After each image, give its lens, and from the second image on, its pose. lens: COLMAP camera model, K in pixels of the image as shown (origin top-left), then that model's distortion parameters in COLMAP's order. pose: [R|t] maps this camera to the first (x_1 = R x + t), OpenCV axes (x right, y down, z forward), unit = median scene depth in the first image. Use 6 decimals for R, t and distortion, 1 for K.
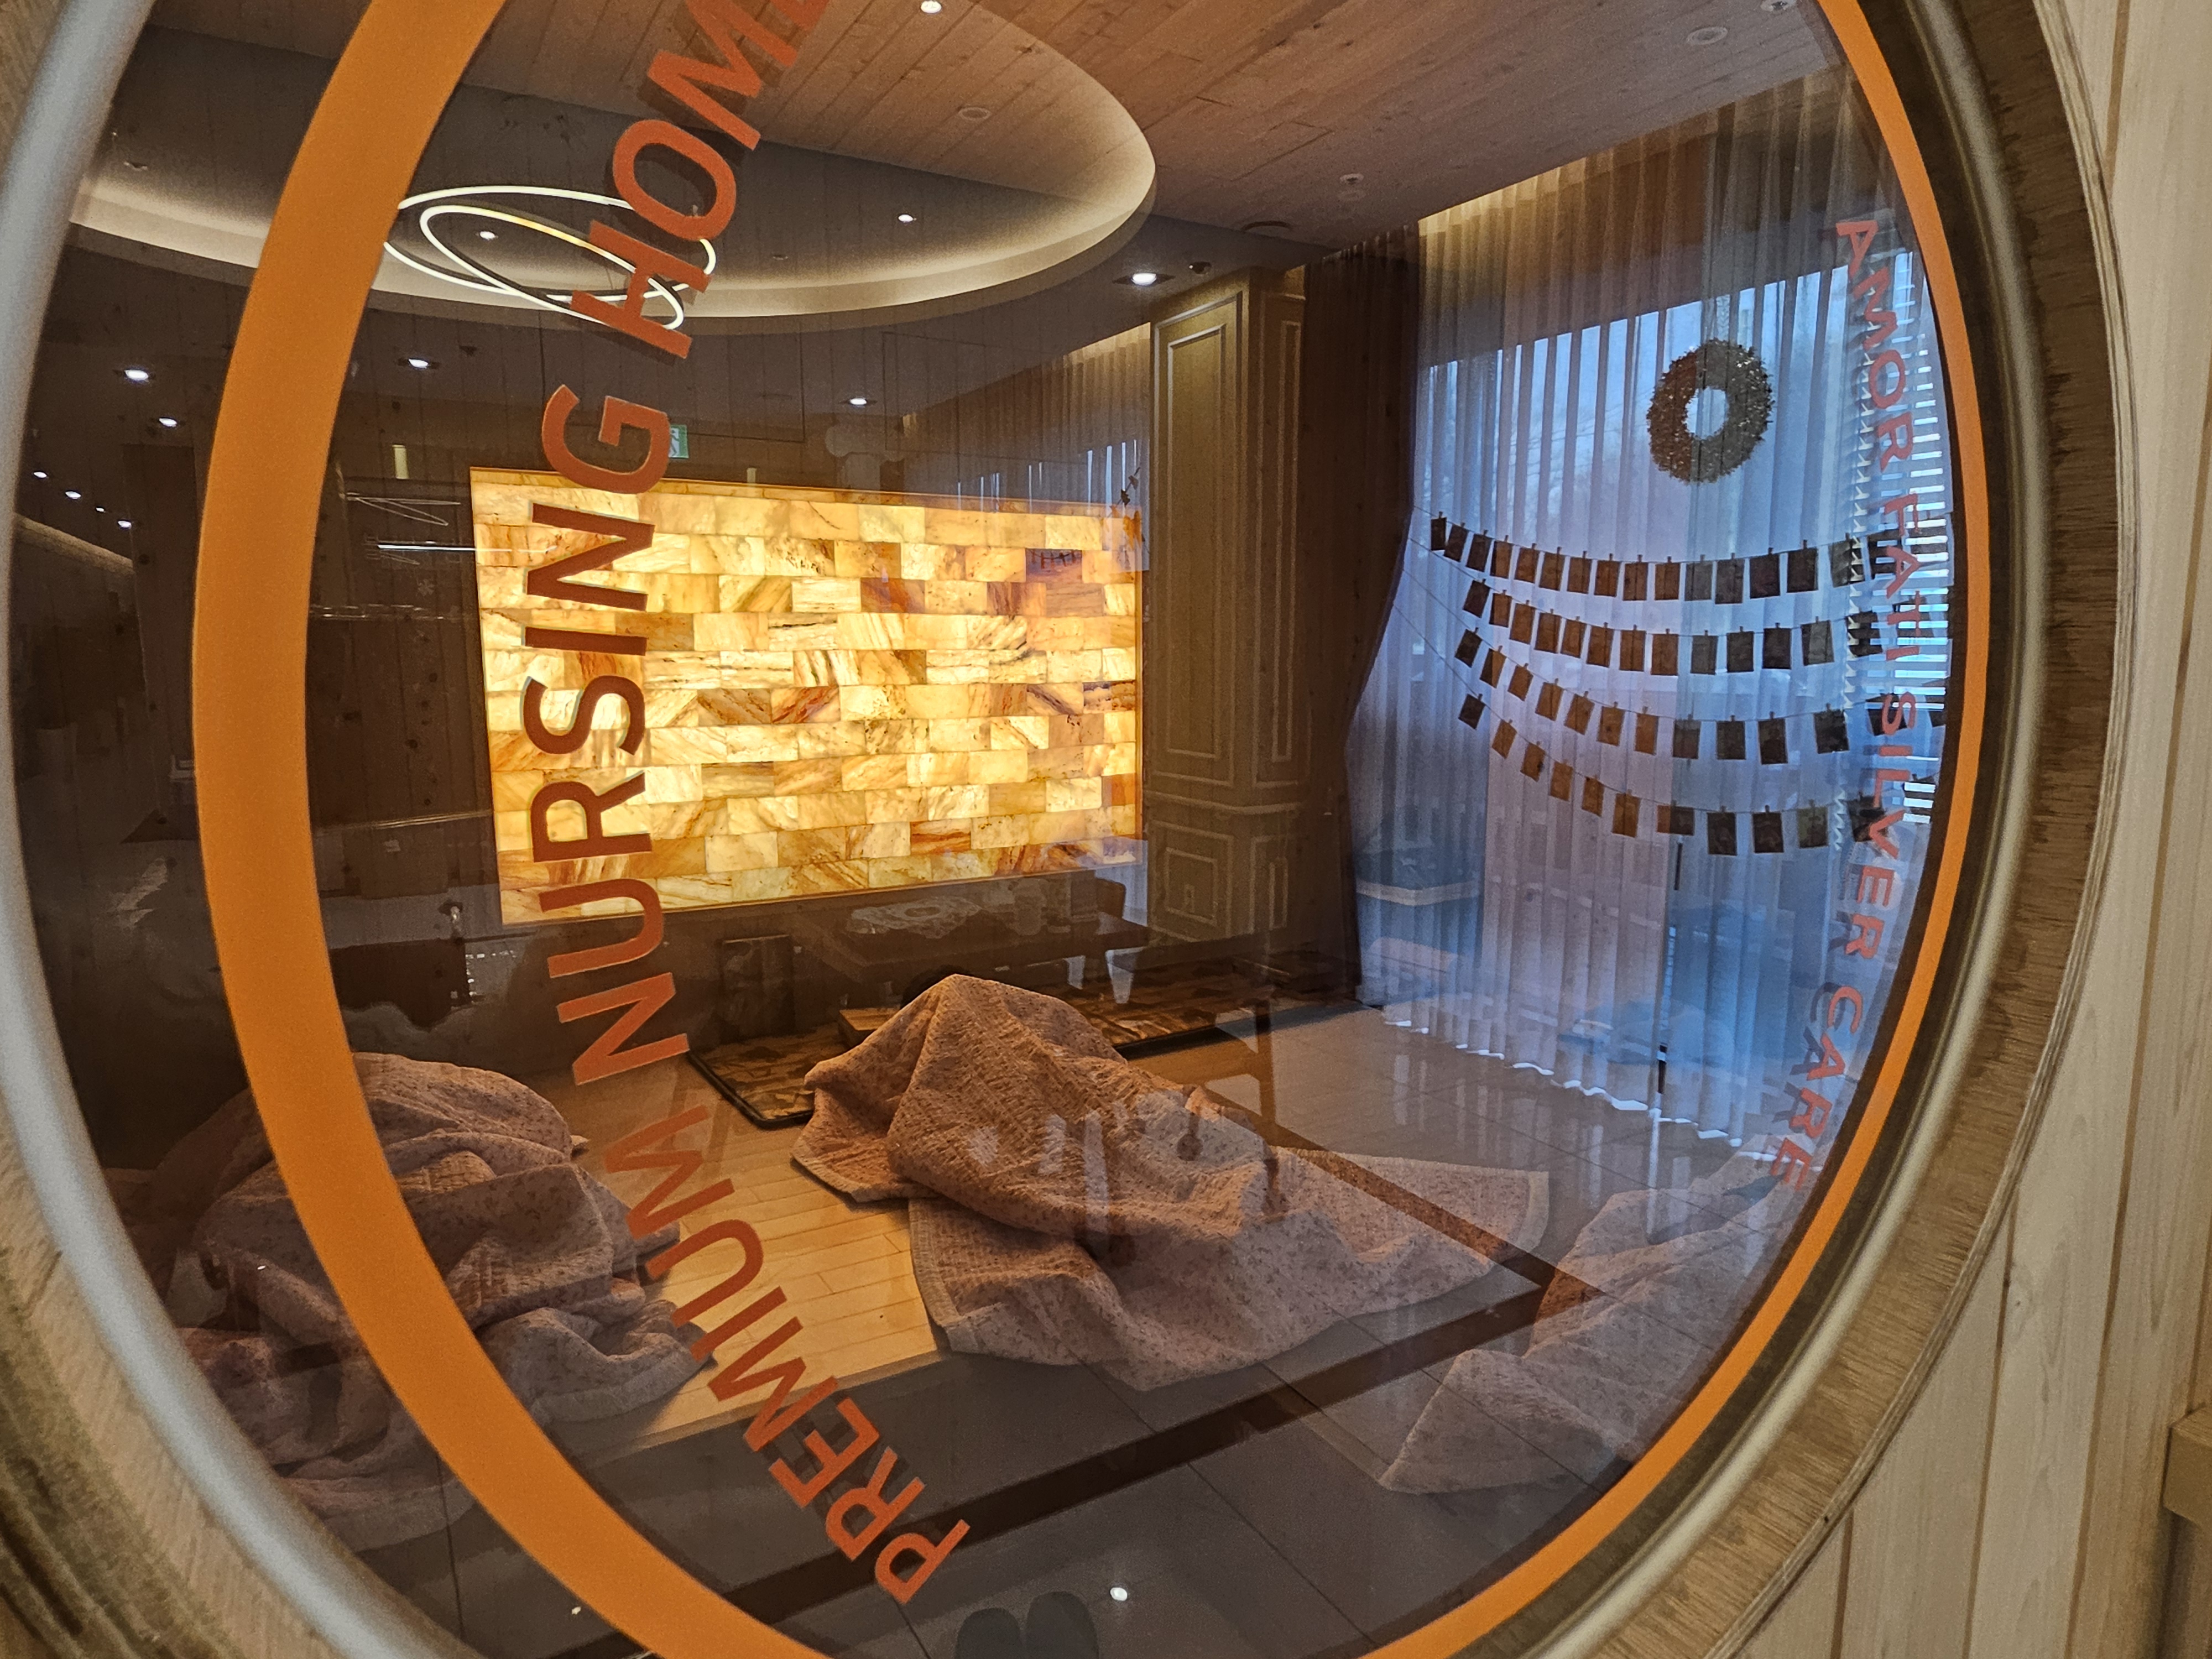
lens RADIAL K [[1311.1, 0, 1107.9], [0, 1311.1, 794.0], [0, 0, 1]] dist [-0.042762, 0.062082]
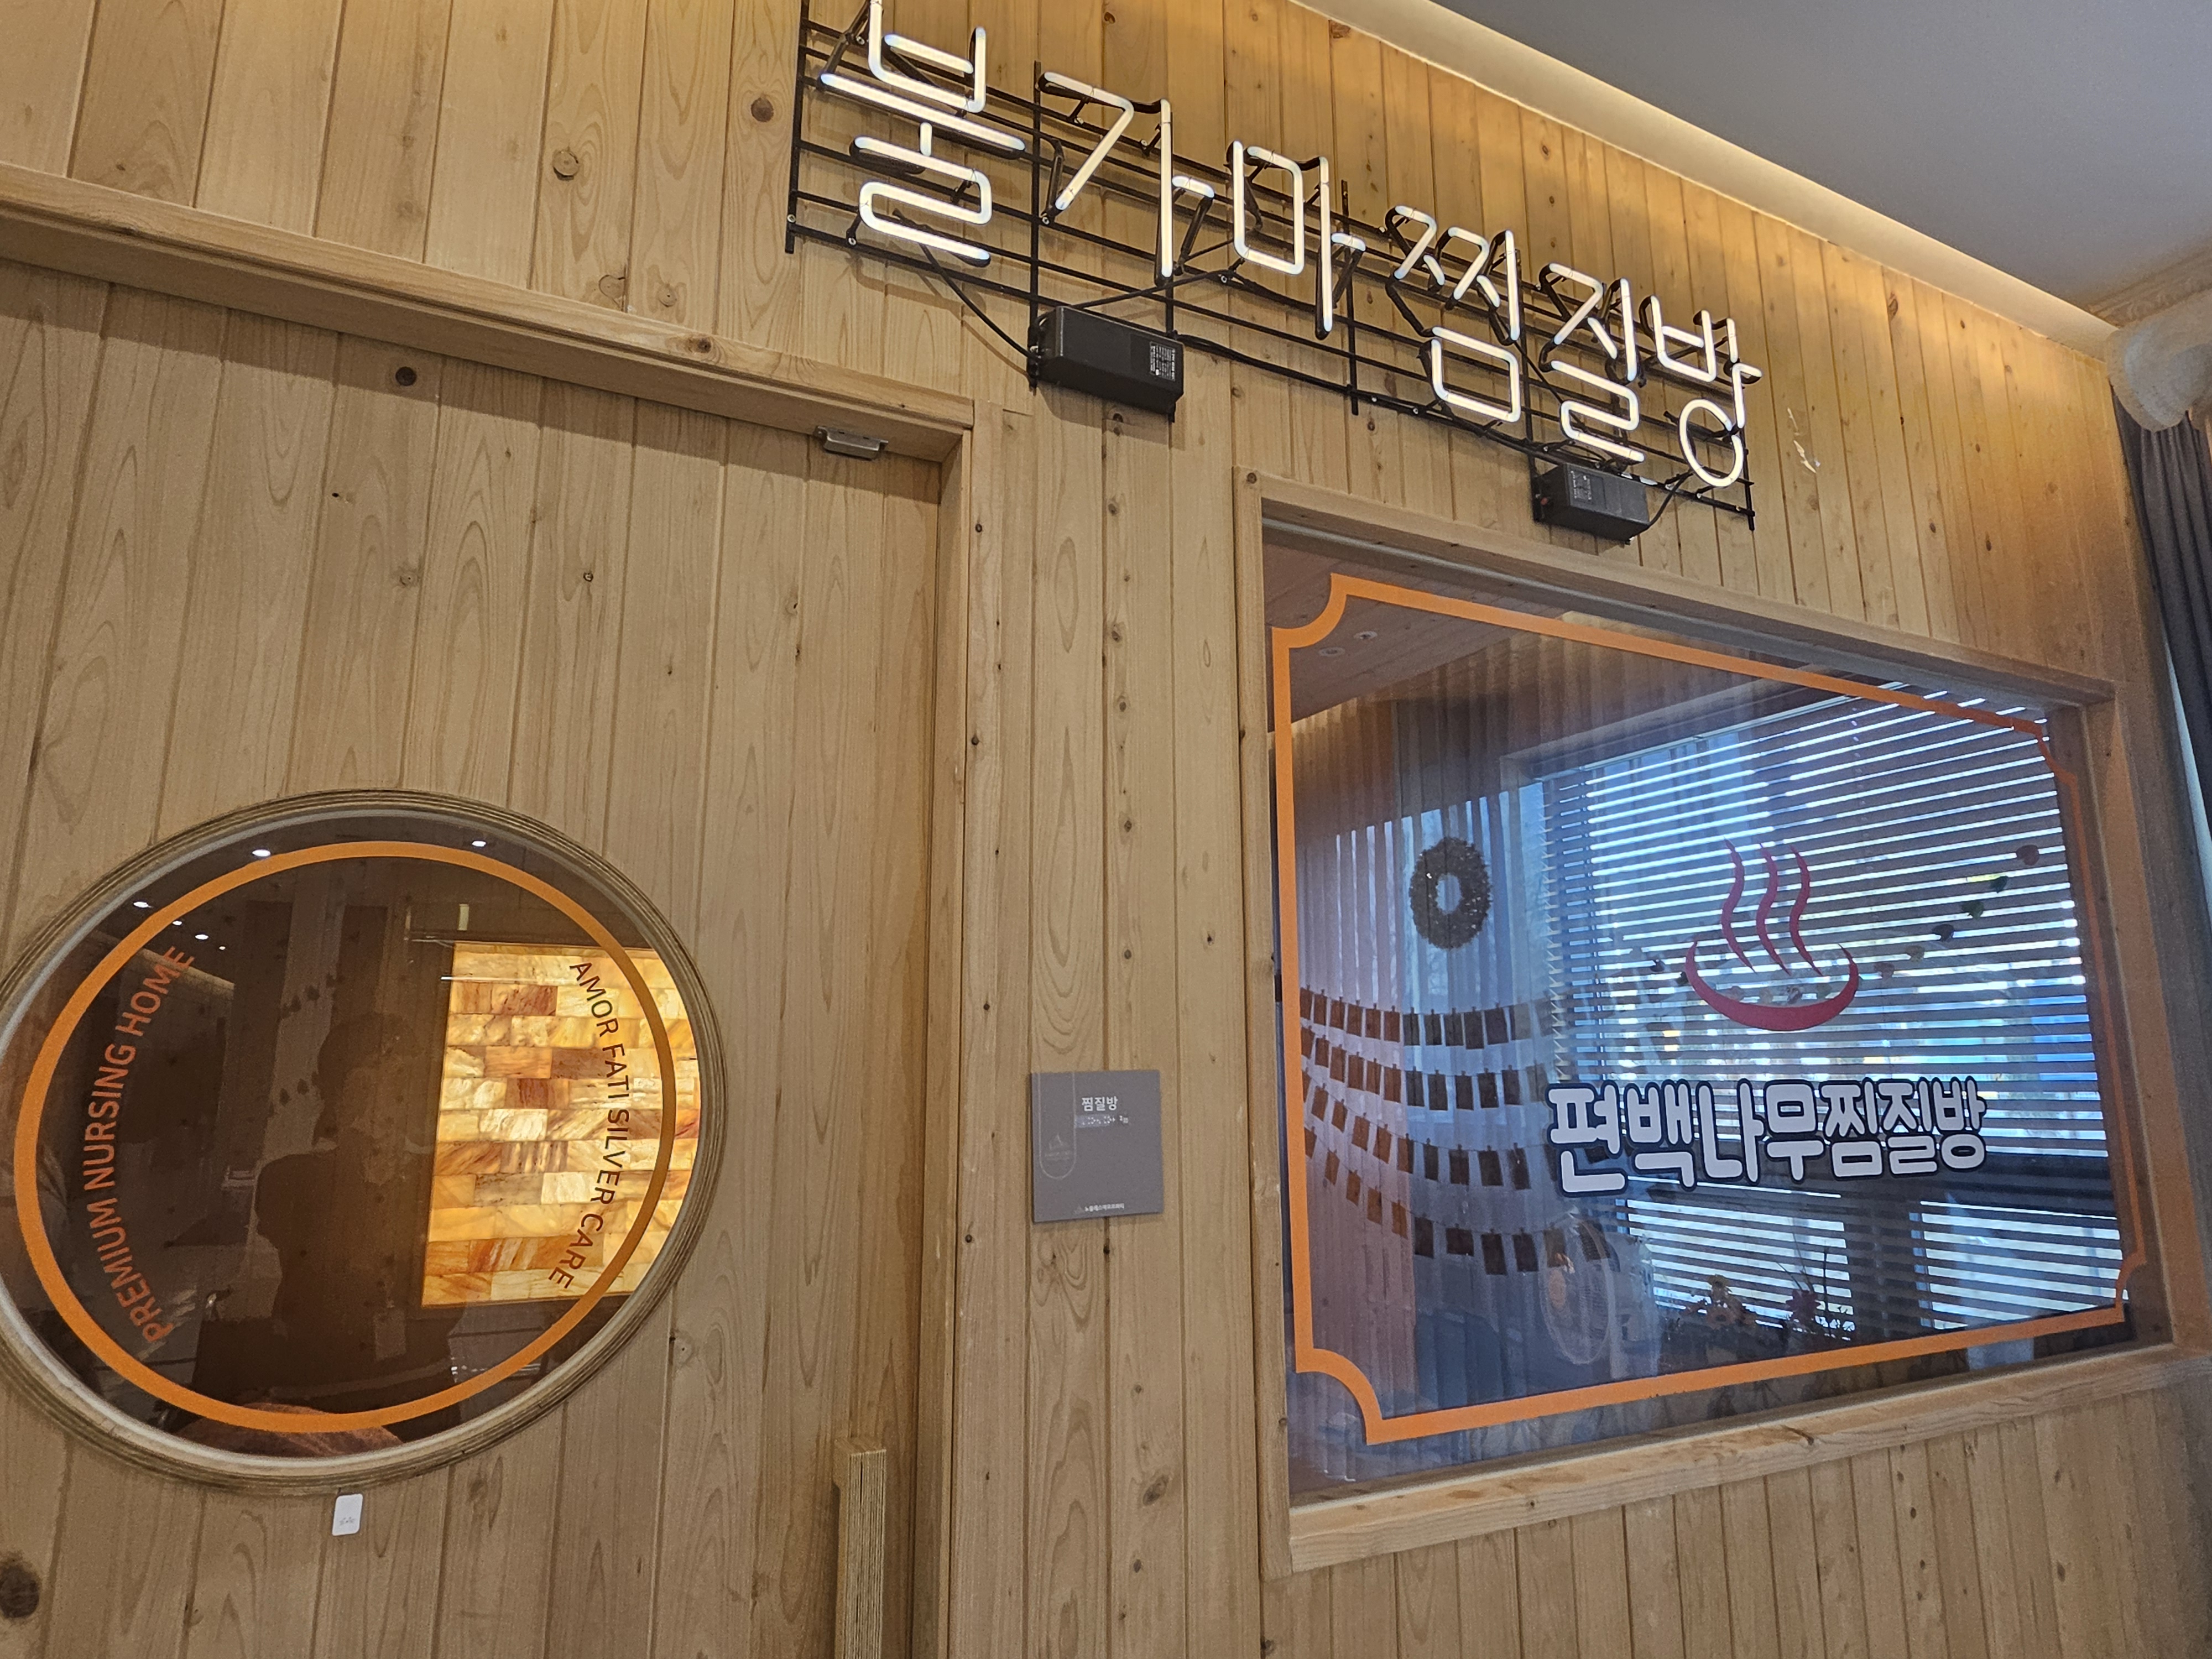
lens RADIAL K [[1311.1, 0, 1107.9], [0, 1311.1, 794.0], [0, 0, 1]] dist [-0.042762, 0.062082]
pose [[0.997808, -0.002304, -0.066132, 0.213949], [-0.018892, 0.947880, -0.318067, 0.018074], [0.063419, 0.318619, 0.945759, -0.220737]]
